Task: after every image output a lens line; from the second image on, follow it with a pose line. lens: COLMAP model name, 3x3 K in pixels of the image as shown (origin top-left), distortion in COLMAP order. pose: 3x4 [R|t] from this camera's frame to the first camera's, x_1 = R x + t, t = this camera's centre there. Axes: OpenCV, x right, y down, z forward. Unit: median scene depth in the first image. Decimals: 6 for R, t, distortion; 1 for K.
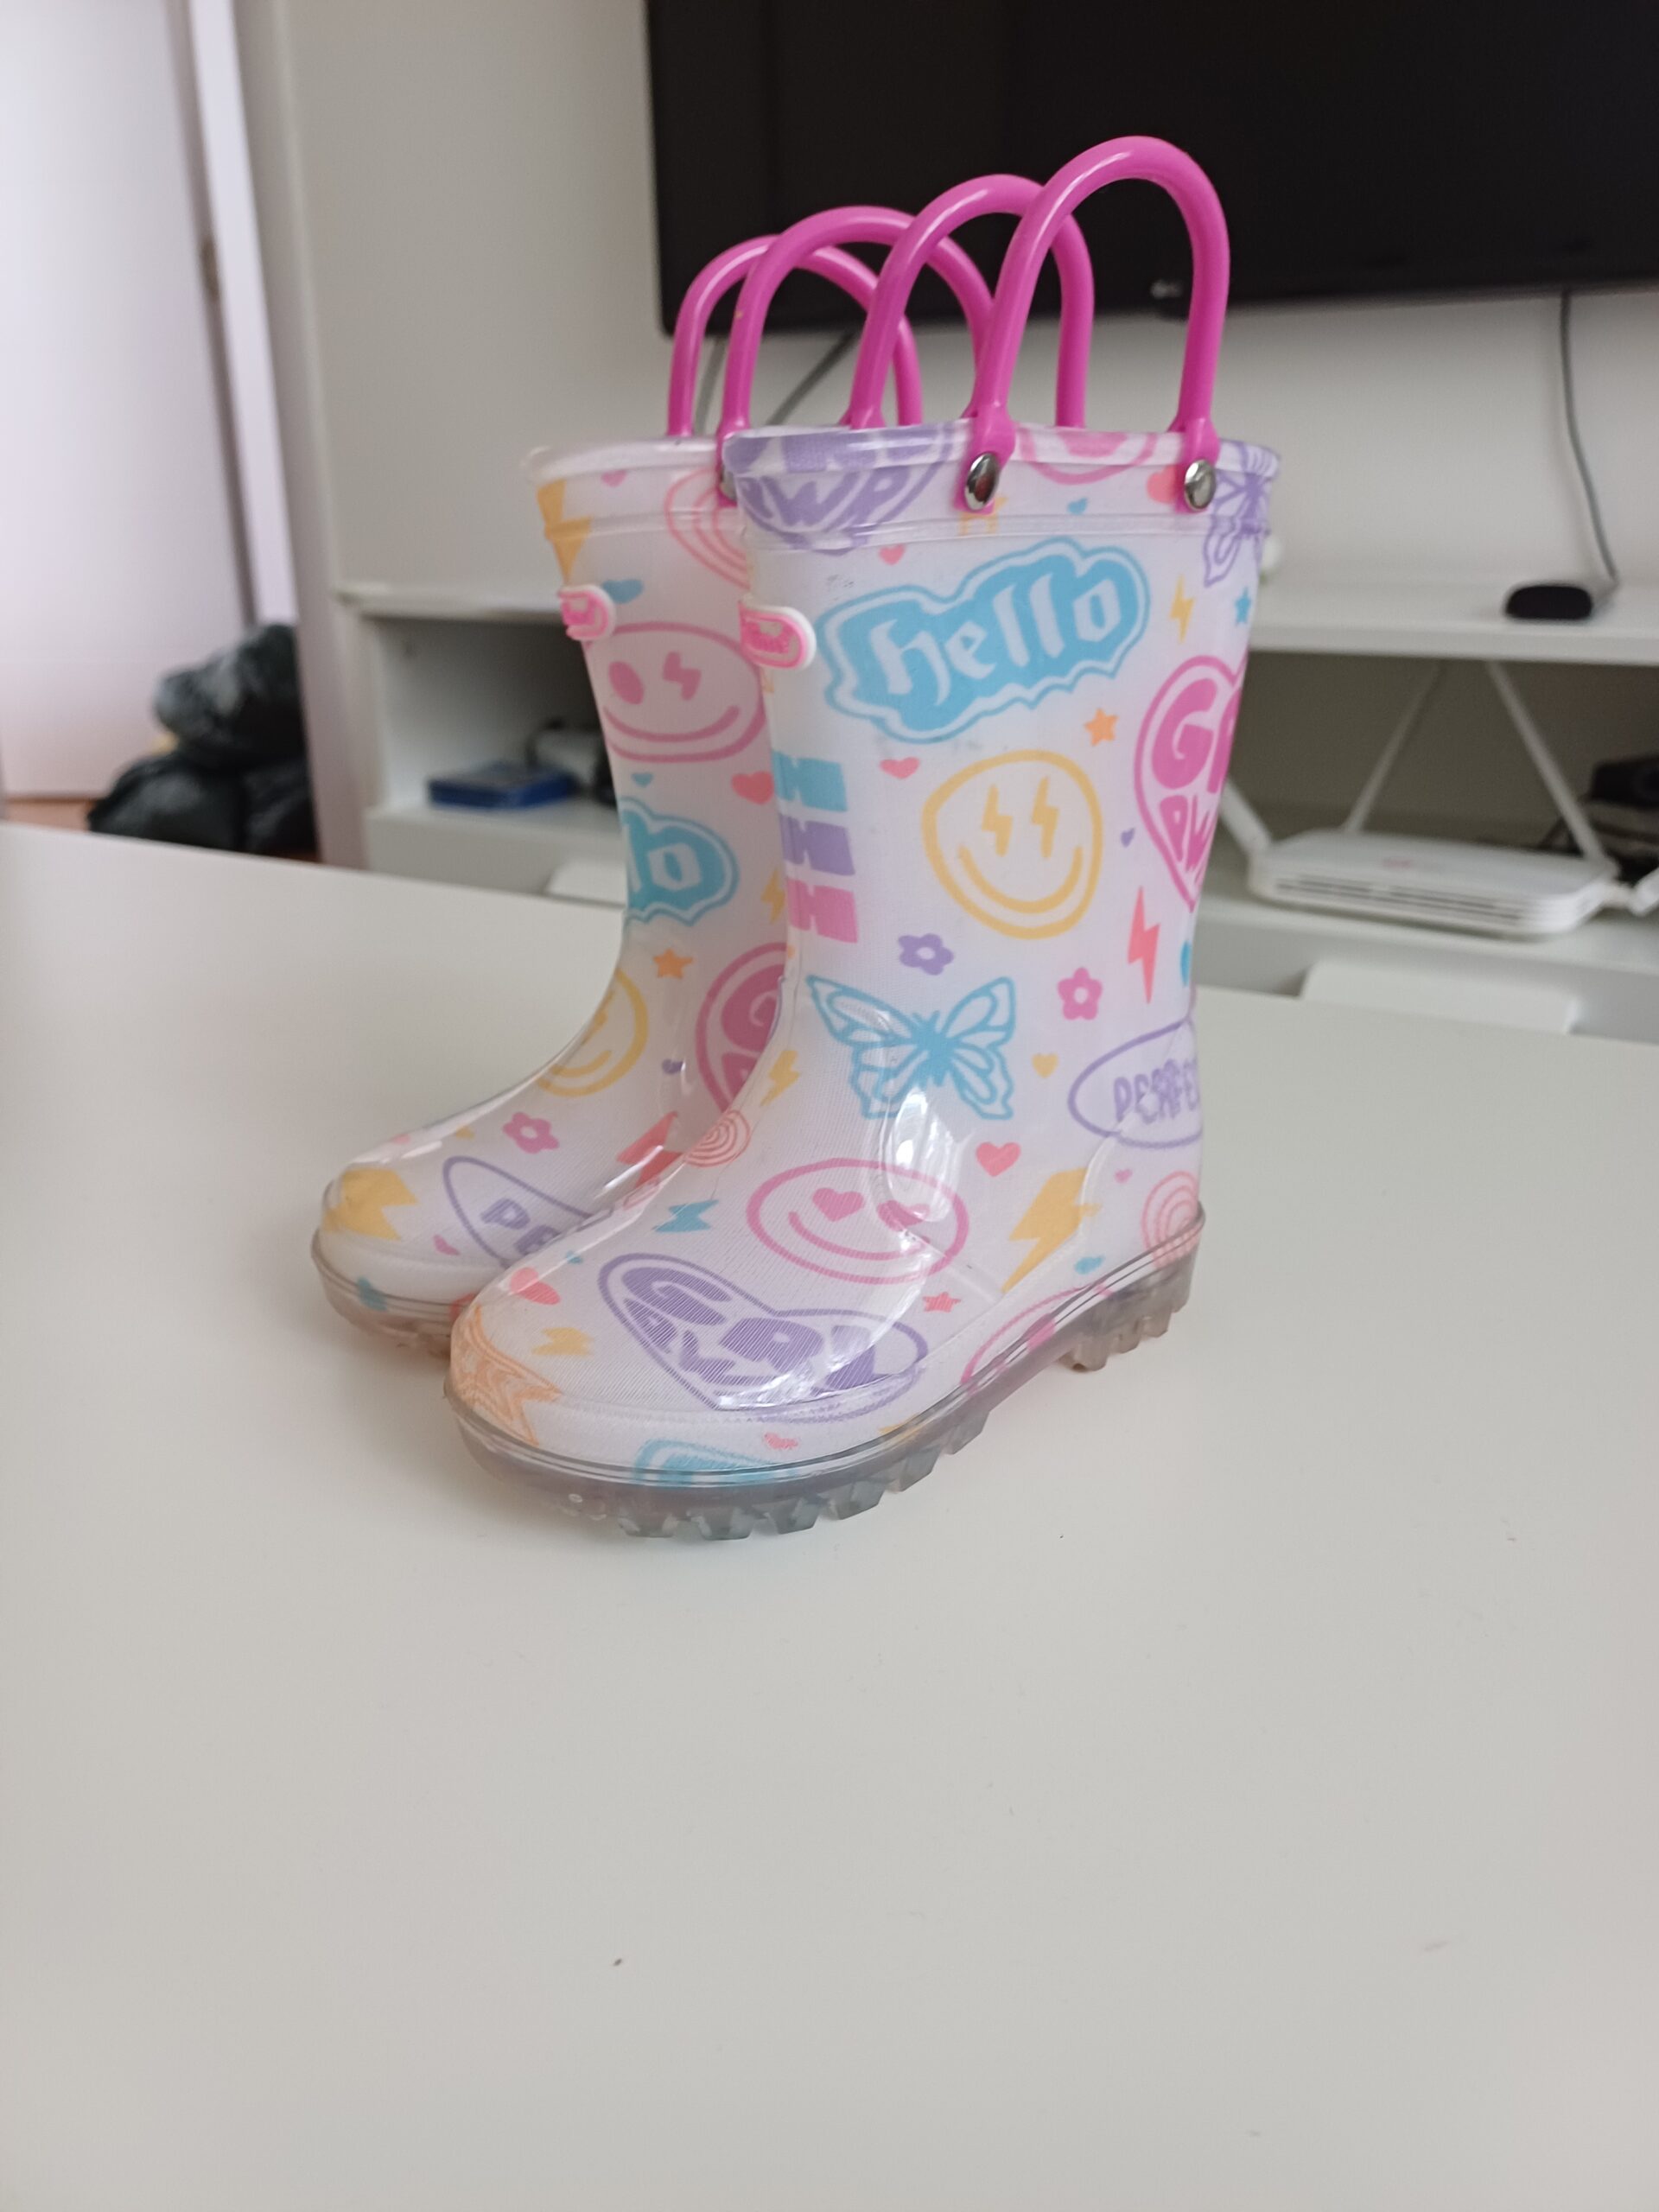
lens RADIAL K [[1616.1, 0, 838.3], [0, 1616.1, 1117.0], [0, 0, 1]] dist [0.000542, -0.008116]
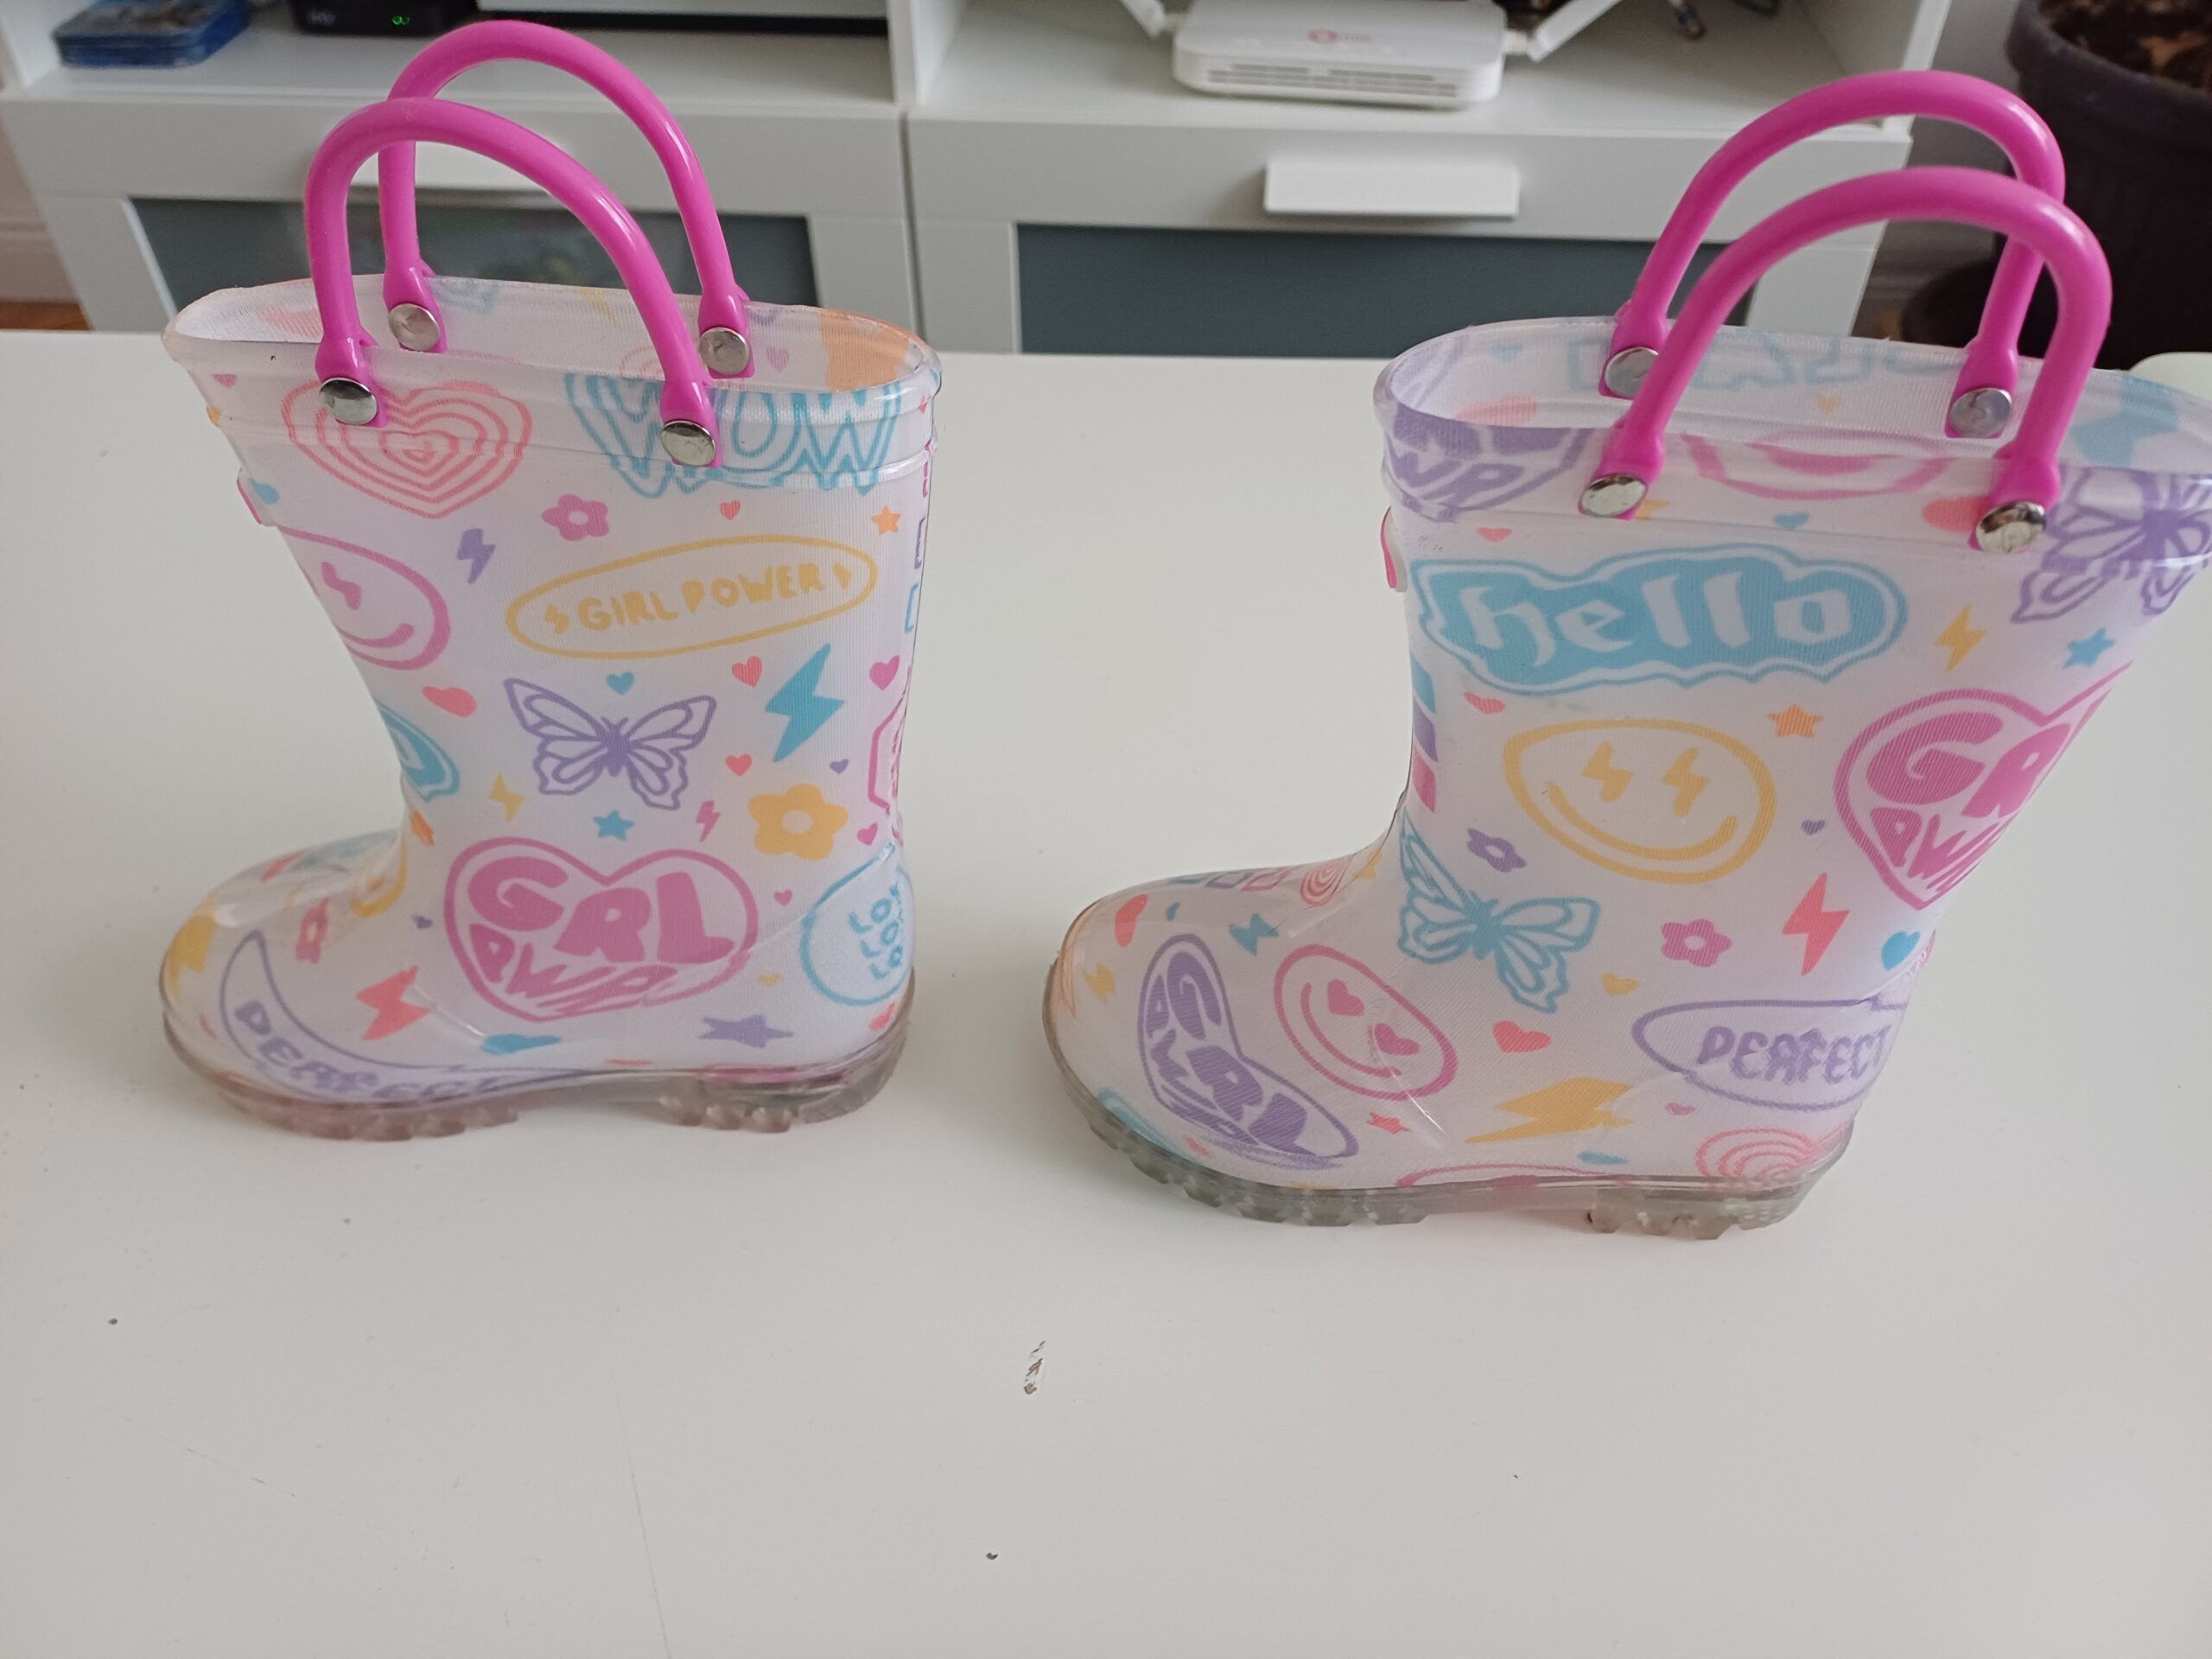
lens RADIAL K [[1616.1, 0, 1124.2], [0, 1616.1, 809.3], [0, 0, 1]] dist [0.000542, -0.008116]
pose [[0.683549, 0.497263, -0.534312, 0.432054], [-0.291610, 0.857120, 0.424629, -0.495819], [0.669122, -0.134444, 0.730890, 0.107785]]
